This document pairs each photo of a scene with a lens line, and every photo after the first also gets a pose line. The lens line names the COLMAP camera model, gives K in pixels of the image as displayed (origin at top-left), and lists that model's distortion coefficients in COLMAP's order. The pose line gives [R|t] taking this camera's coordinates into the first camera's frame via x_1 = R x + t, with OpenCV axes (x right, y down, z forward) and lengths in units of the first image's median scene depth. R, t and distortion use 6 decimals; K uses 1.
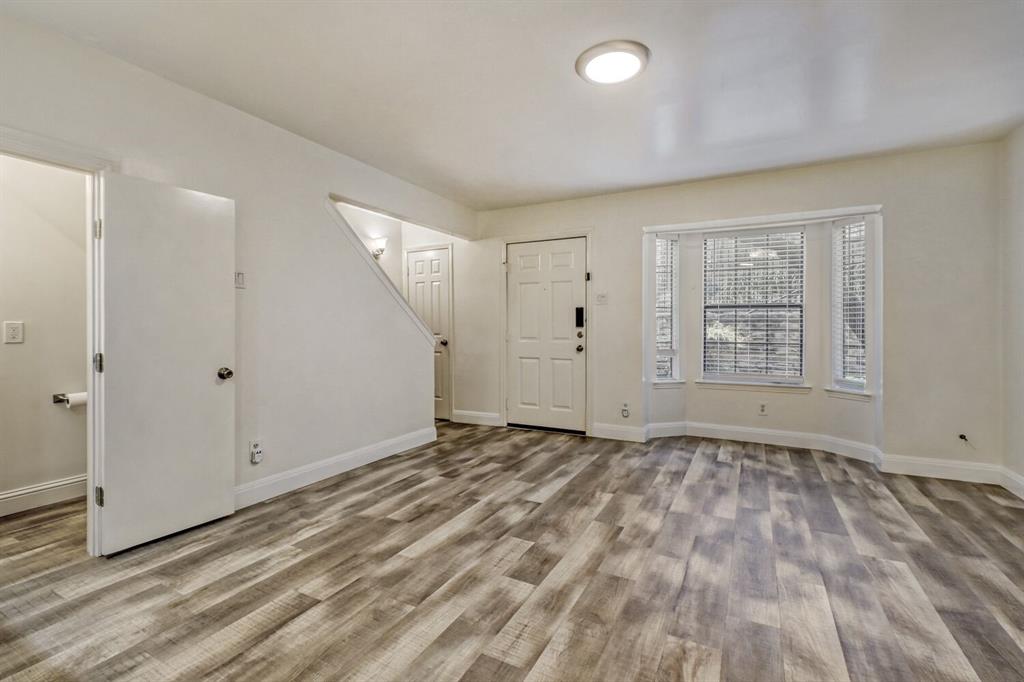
lens RADIAL K [[465.0, 0, 515.9], [0, 465.0, 331.6], [0, 0, 1]] dist [0.011940, -0.005673]
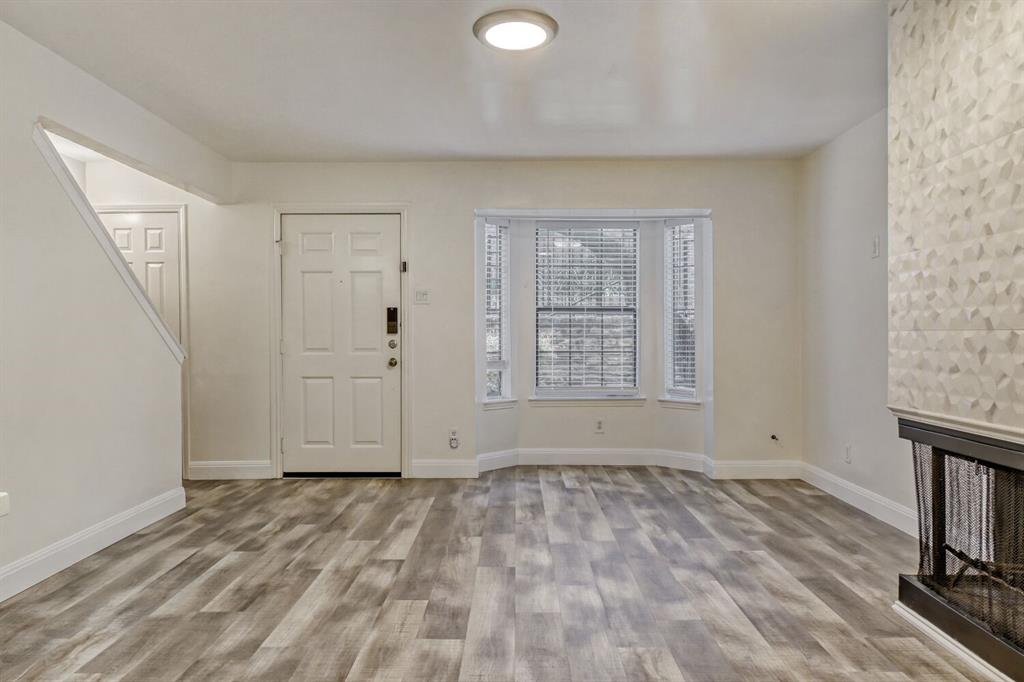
lens RADIAL K [[683.7, 0, 512.0], [0, 683.7, 341.0], [0, 0, 1]] dist [0.000738, -0.000132]
pose [[0.885172, -0.007911, 0.465197, -0.273304], [0.007242, 0.999969, 0.003224, -0.000393], [-0.465208, 0.000515, 0.885201, -0.085774]]
